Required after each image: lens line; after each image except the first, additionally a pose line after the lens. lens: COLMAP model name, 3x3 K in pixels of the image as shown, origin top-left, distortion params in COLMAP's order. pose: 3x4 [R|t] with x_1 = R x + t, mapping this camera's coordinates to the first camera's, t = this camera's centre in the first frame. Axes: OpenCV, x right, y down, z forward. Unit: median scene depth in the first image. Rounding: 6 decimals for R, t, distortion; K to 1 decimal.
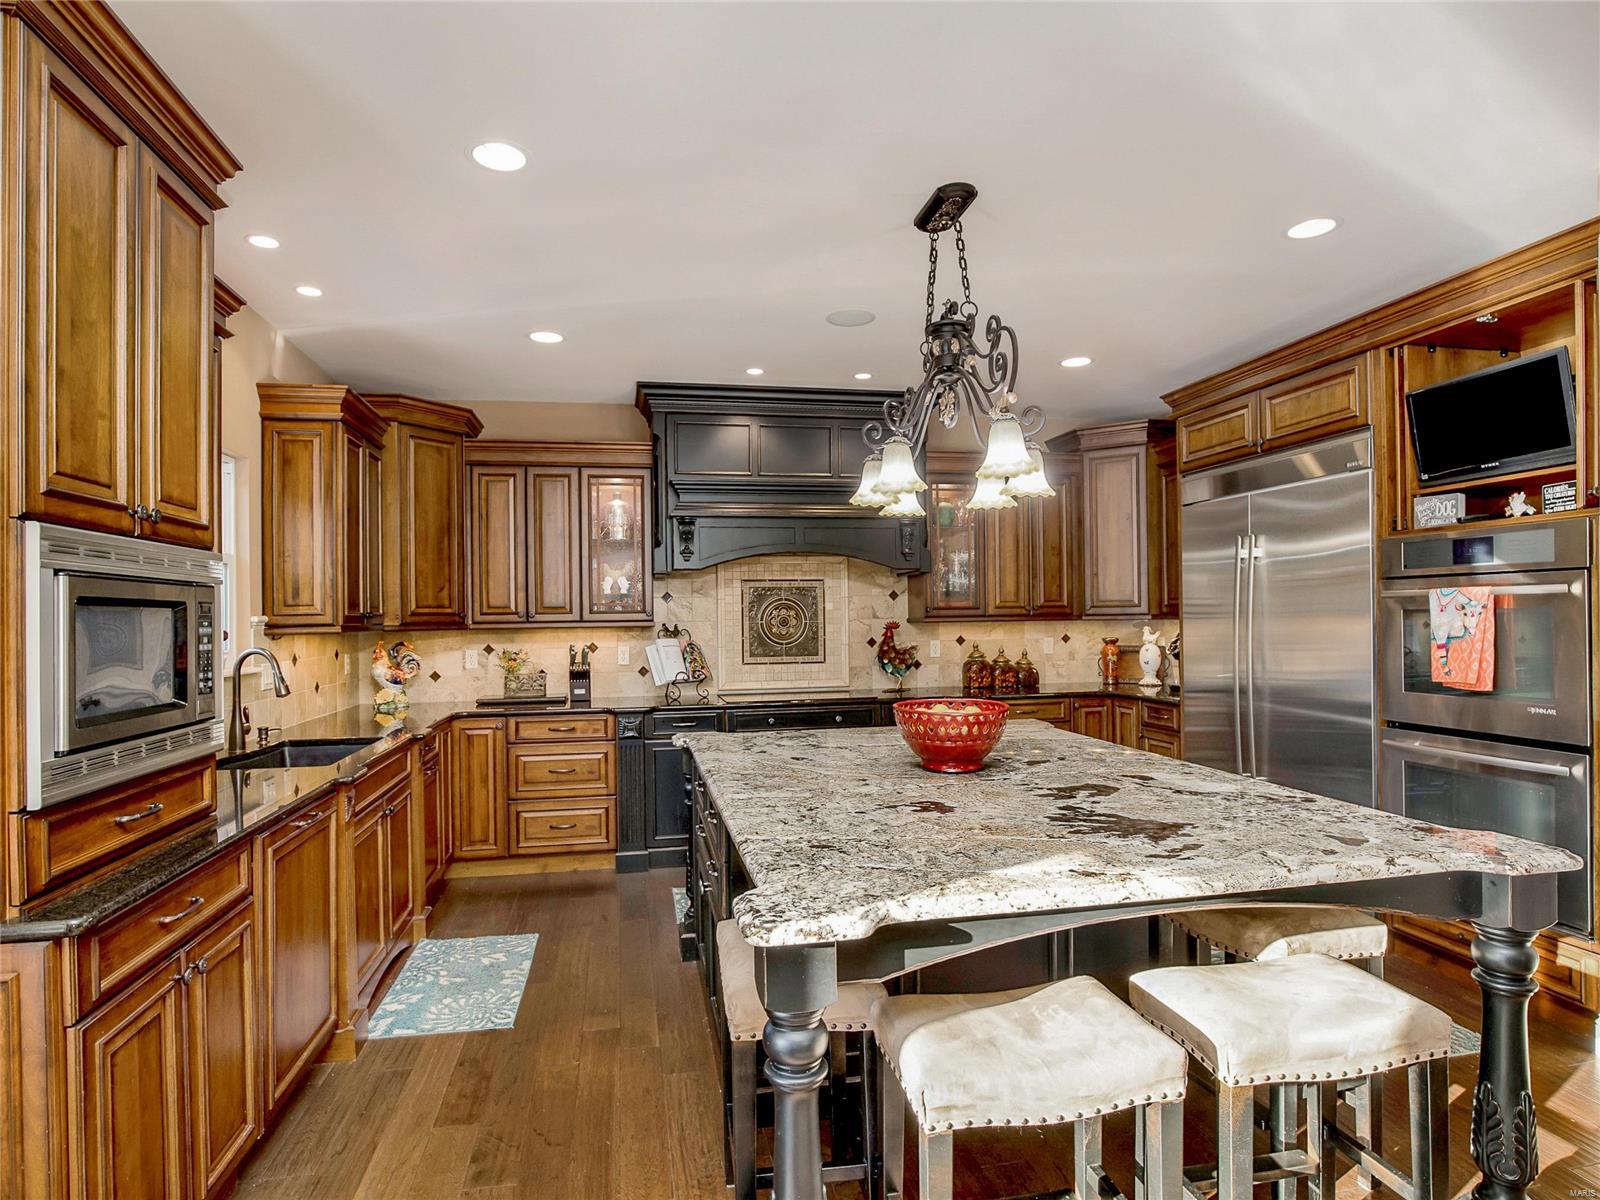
lens RADIAL K [[858.7, 0, 841.0], [0, 858.7, 610.7], [0, 0, 1]] dist [-0.020315, 0.000649]
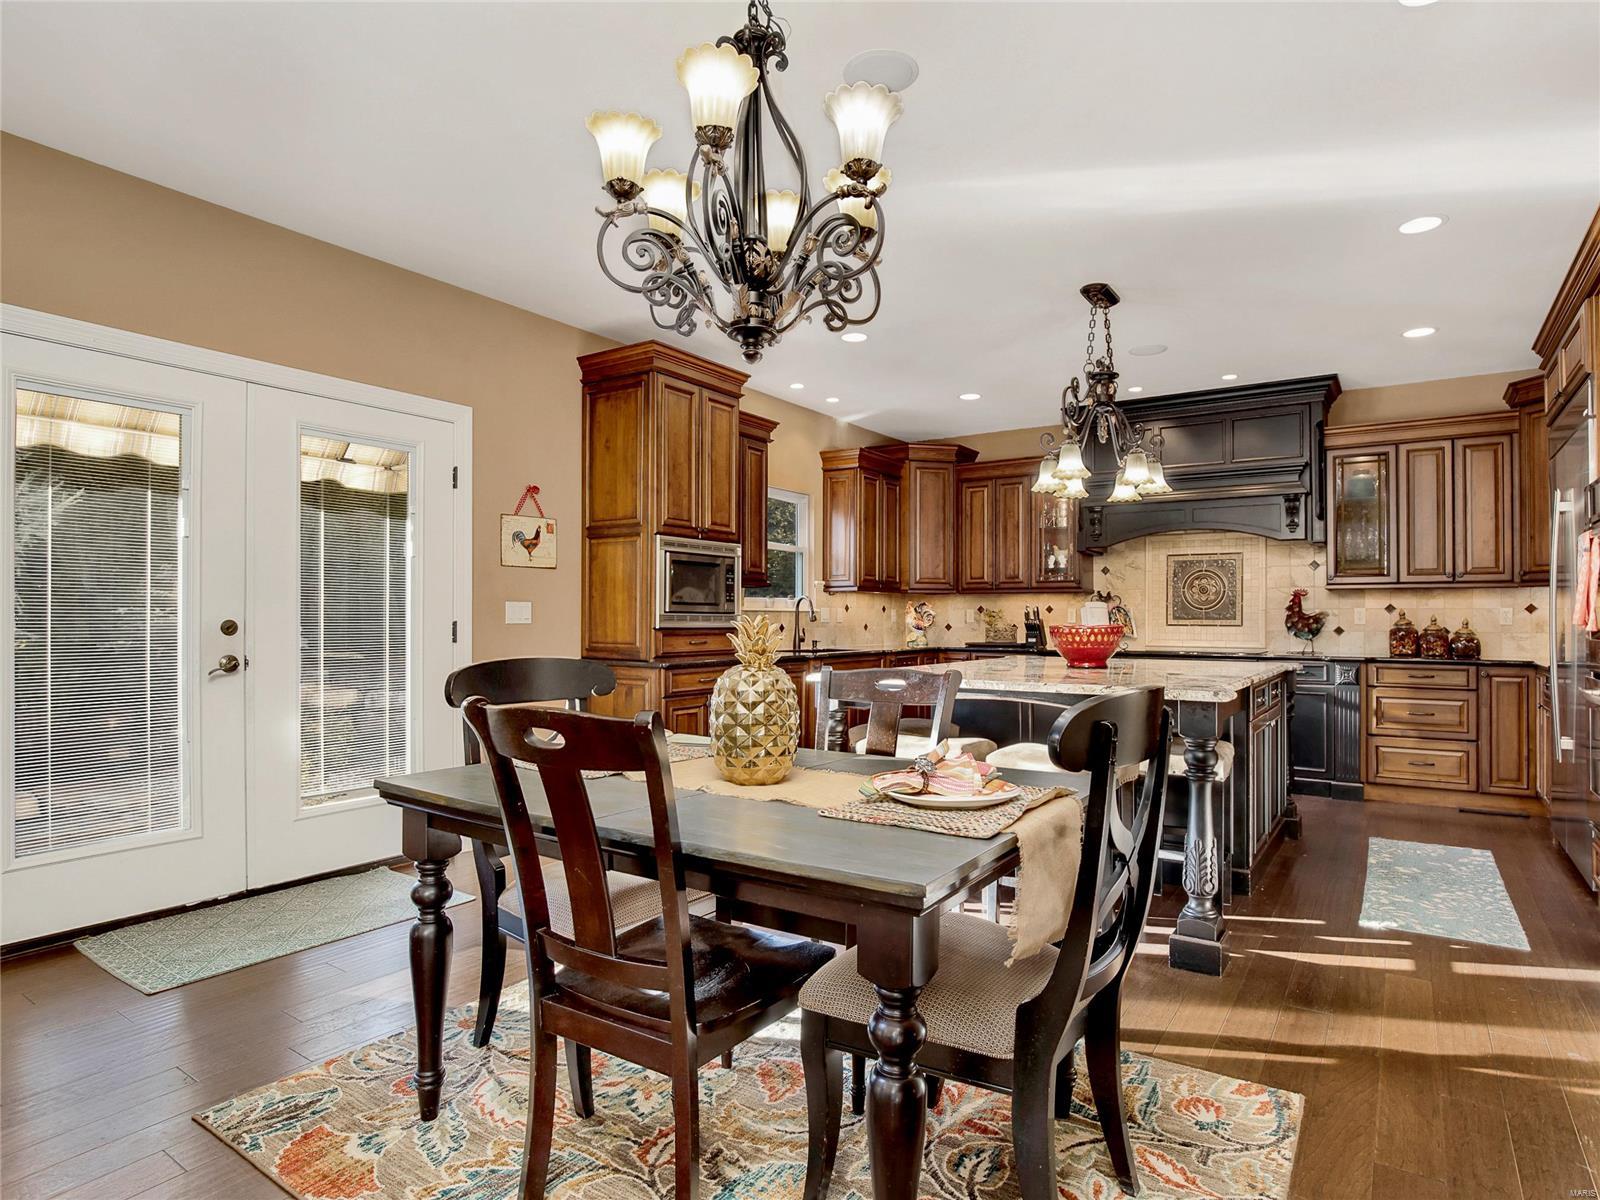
lens RADIAL K [[878.3, 0, 841.7], [0, 878.3, 612.0], [0, 0, 1]] dist [-0.024930, -0.000203]
pose [[0.718353, 0.012236, -0.695571, 0.448383], [-0.004827, 0.999909, 0.012605, 0.033506], [0.695662, -0.005697, 0.718346, -0.213324]]
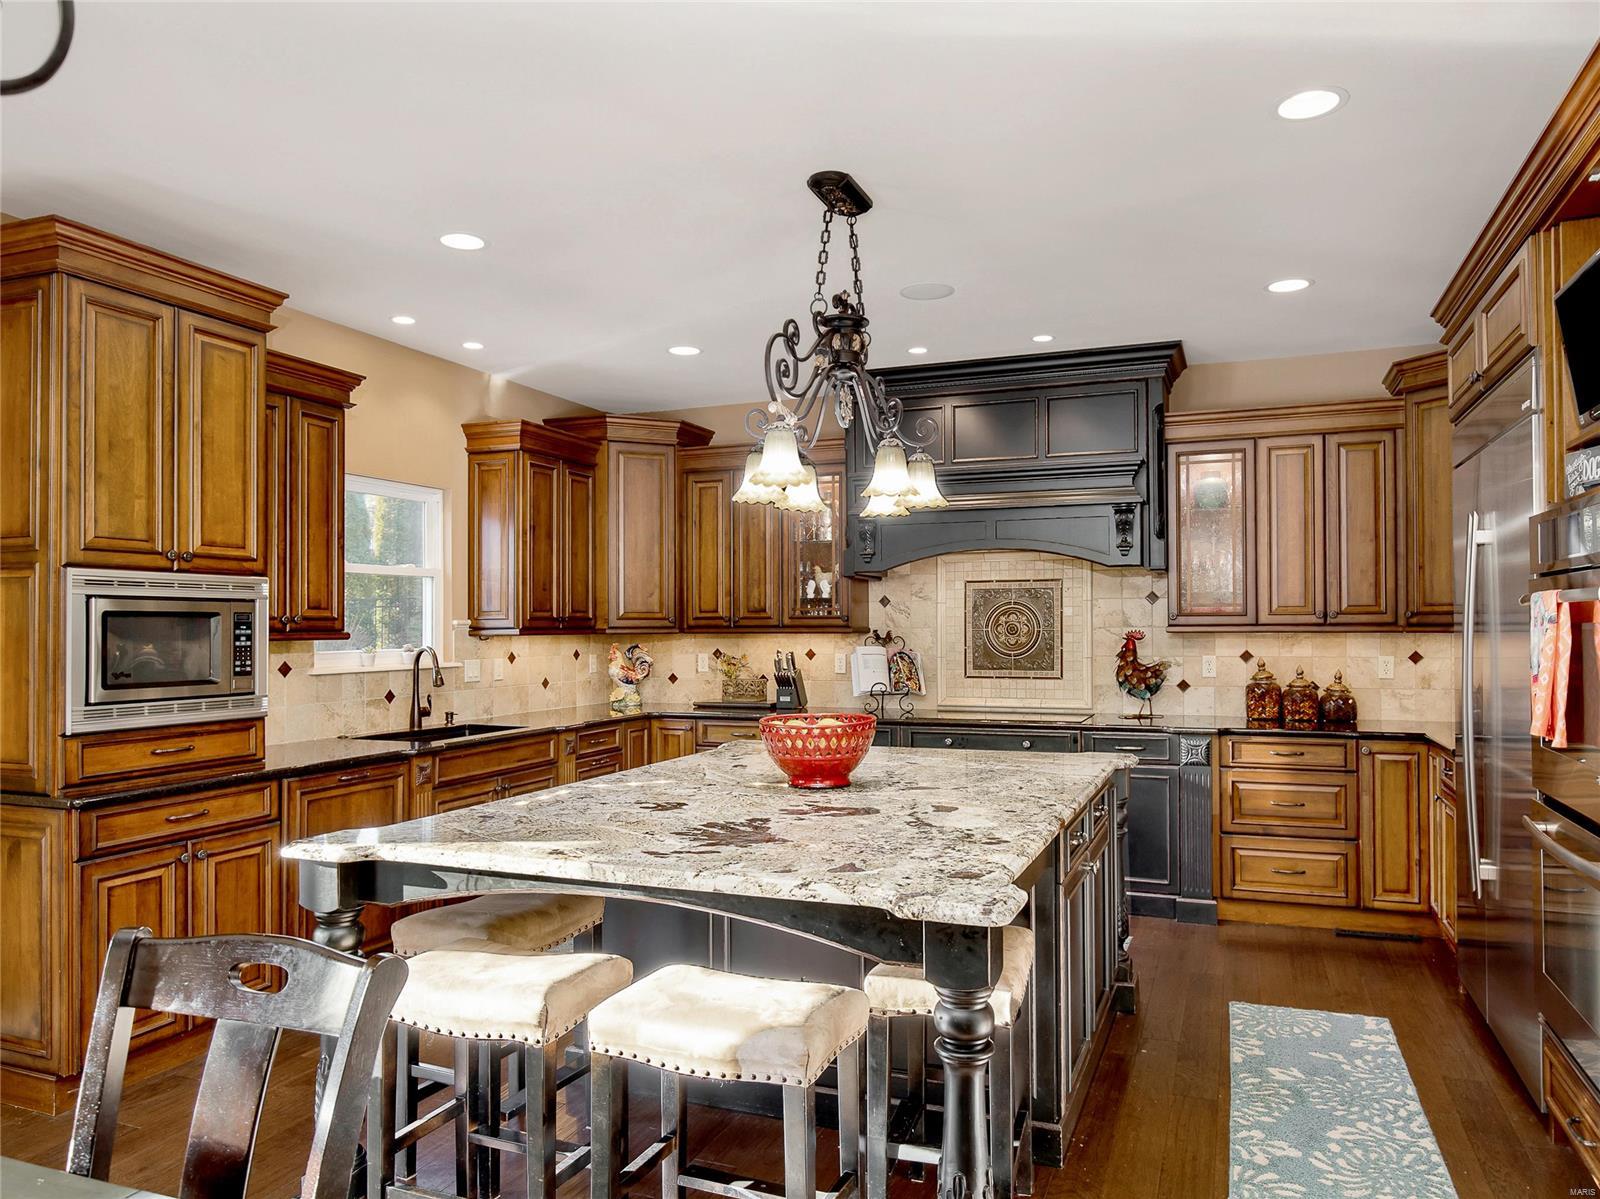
lens RADIAL K [[1084.5, 0, 831.8], [0, 1084.5, 623.1], [0, 0, 1]] dist [-0.003404, -0.011030]
pose [[0.848083, 0.008469, -0.529796, 0.389379], [-0.002807, 0.999930, 0.011490, -0.005614], [0.529857, -0.008257, 0.848047, -0.011556]]
